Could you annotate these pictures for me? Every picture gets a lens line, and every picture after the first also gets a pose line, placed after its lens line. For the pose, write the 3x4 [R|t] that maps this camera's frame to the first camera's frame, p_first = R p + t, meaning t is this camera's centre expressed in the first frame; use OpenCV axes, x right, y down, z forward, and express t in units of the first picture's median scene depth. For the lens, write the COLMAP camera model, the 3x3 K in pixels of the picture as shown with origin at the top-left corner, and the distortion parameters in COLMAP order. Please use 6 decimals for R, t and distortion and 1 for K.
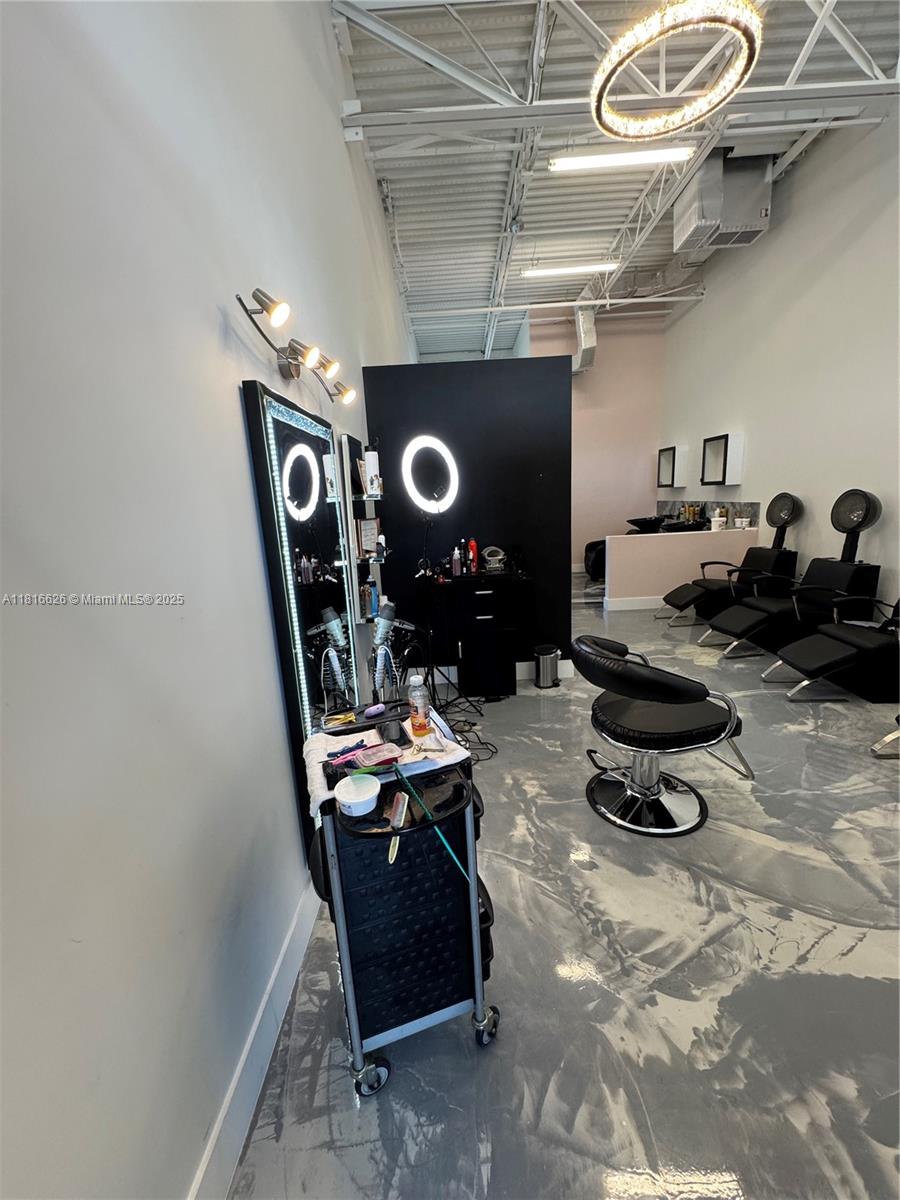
lens RADIAL K [[479.6, 0, 451.3], [0, 479.6, 601.4], [0, 0, 1]] dist [-0.003329, 0.000500]
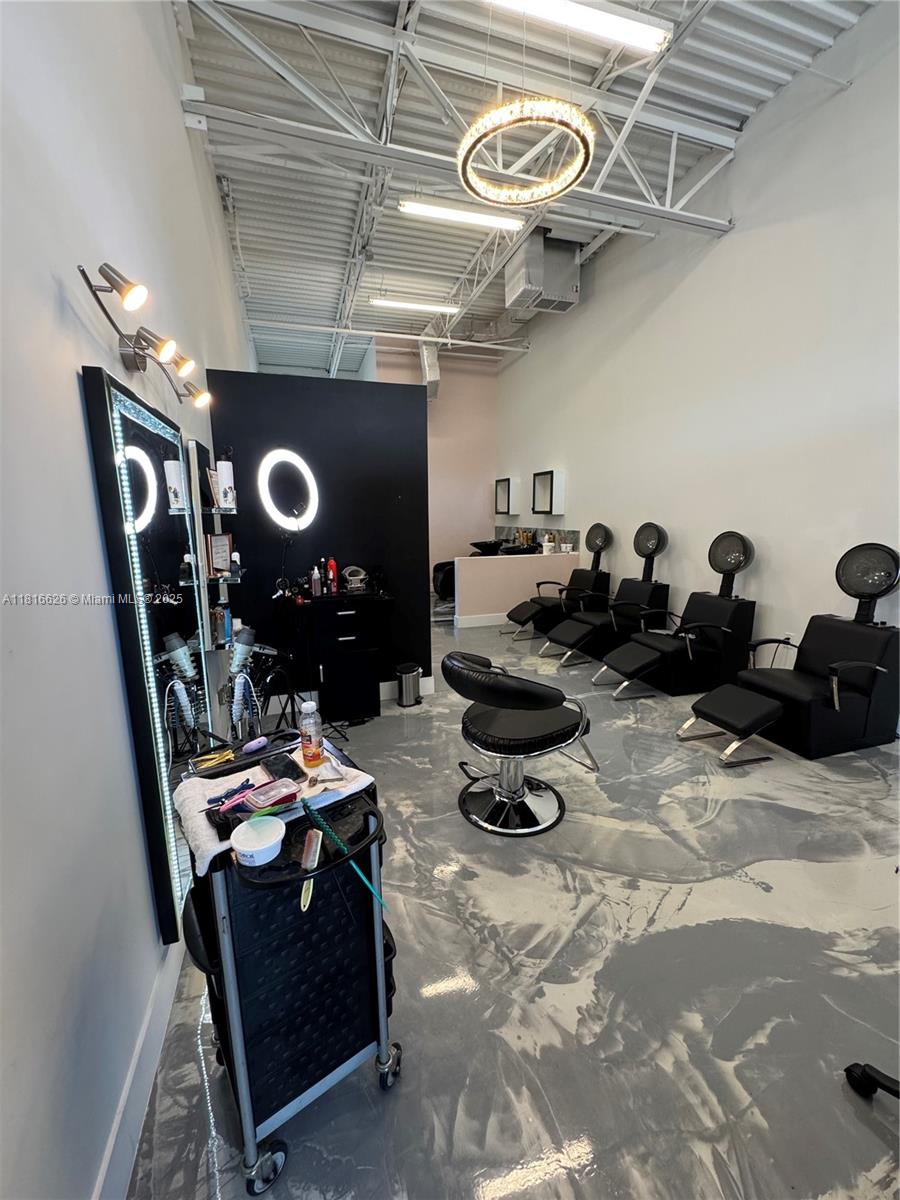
lens RADIAL K [[479.6, 0, 451.3], [0, 479.6, 601.4], [0, 0, 1]] dist [-0.003329, 0.000500]
pose [[0.947986, -0.014039, 0.318002, -0.040674], [0.027558, 0.998896, -0.038052, 0.000867], [-0.317116, 0.044836, 0.947326, 0.007064]]
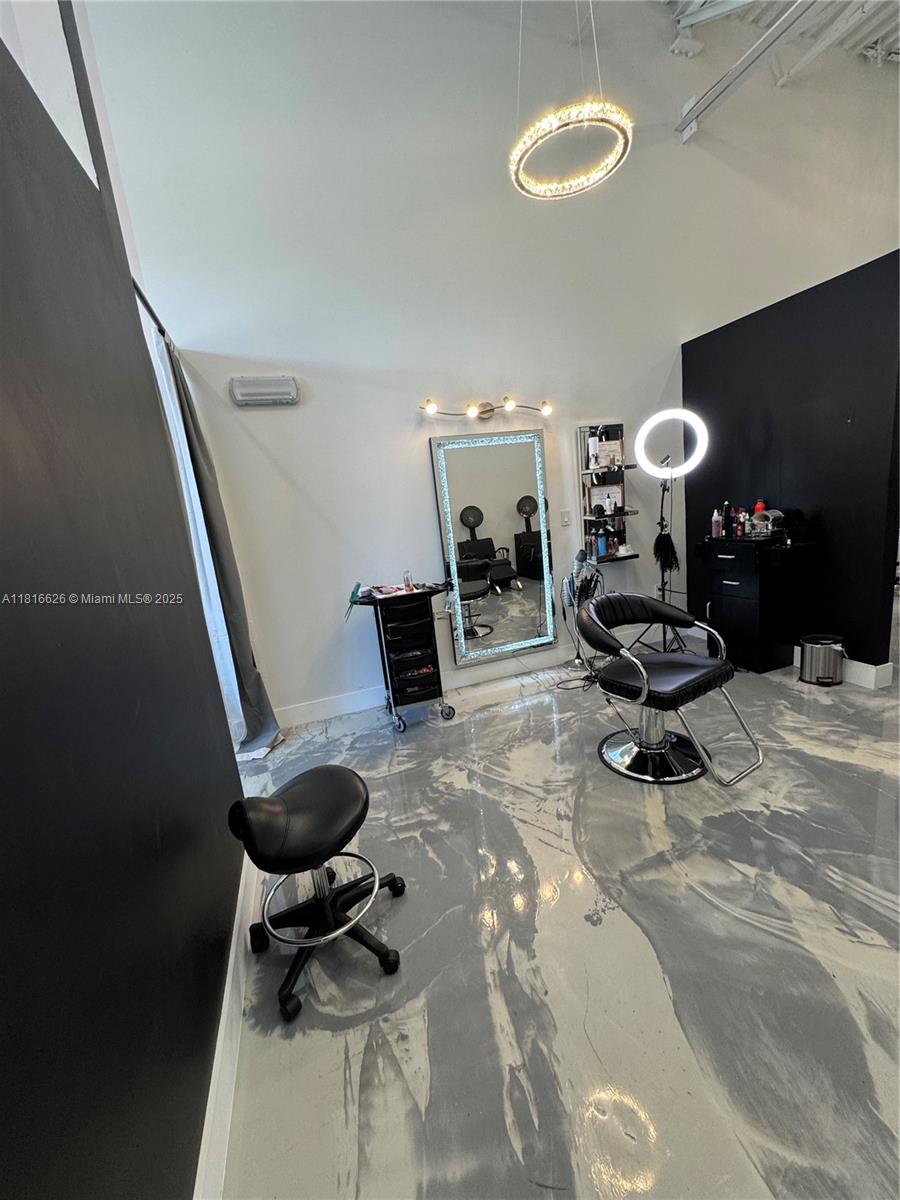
lens RADIAL K [[479.6, 0, 451.3], [0, 479.6, 601.4], [0, 0, 1]] dist [-0.003329, 0.000500]
pose [[0.319454, 0.215170, -0.922849, 0.849523], [-0.108840, 0.975765, 0.189832, -0.056753], [0.941330, 0.039801, 0.335132, 0.143049]]
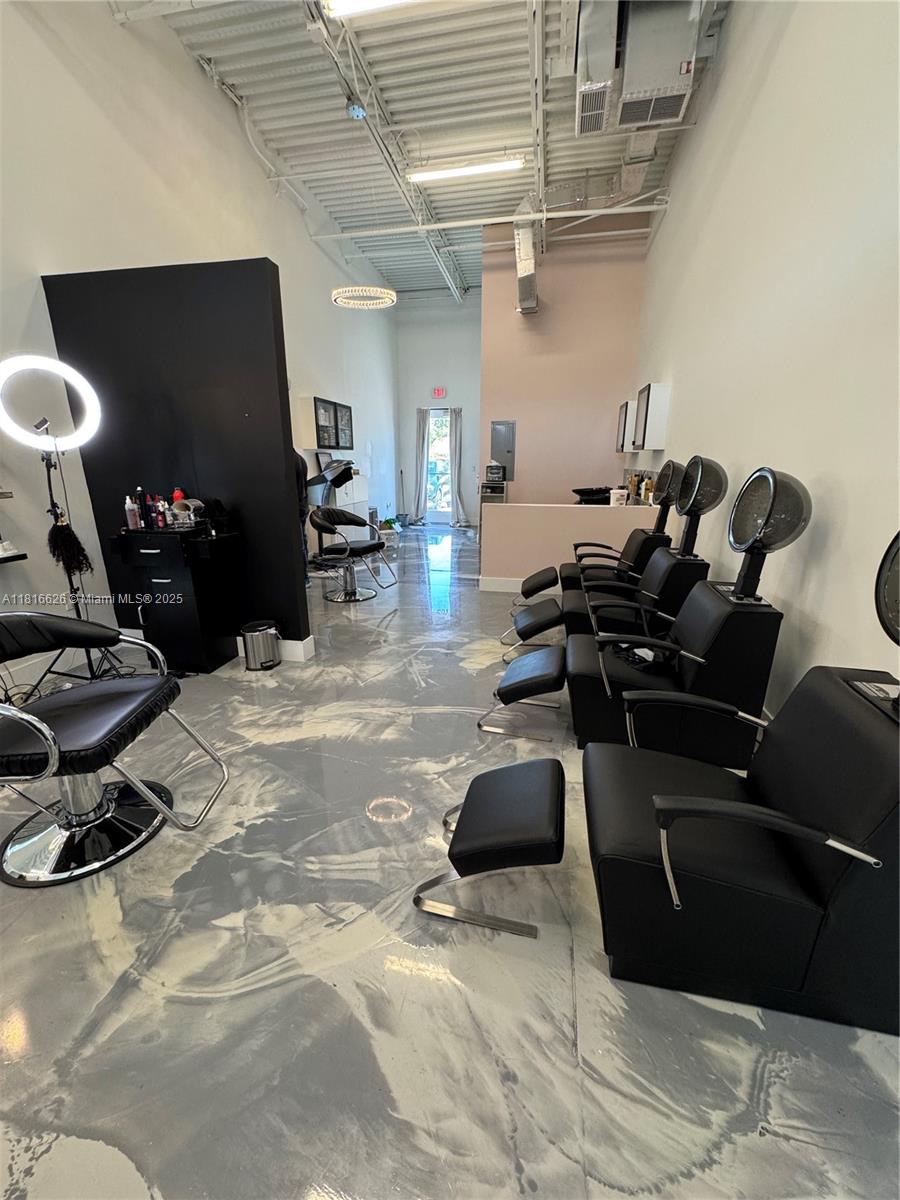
lens RADIAL K [[479.6, 0, 451.3], [0, 479.6, 601.4], [0, 0, 1]] dist [-0.003329, 0.000500]
pose [[0.981123, 0.103466, -0.163376, 0.769231], [-0.090874, 0.992416, 0.082774, -0.051400], [0.170702, -0.066365, 0.983085, 0.257422]]
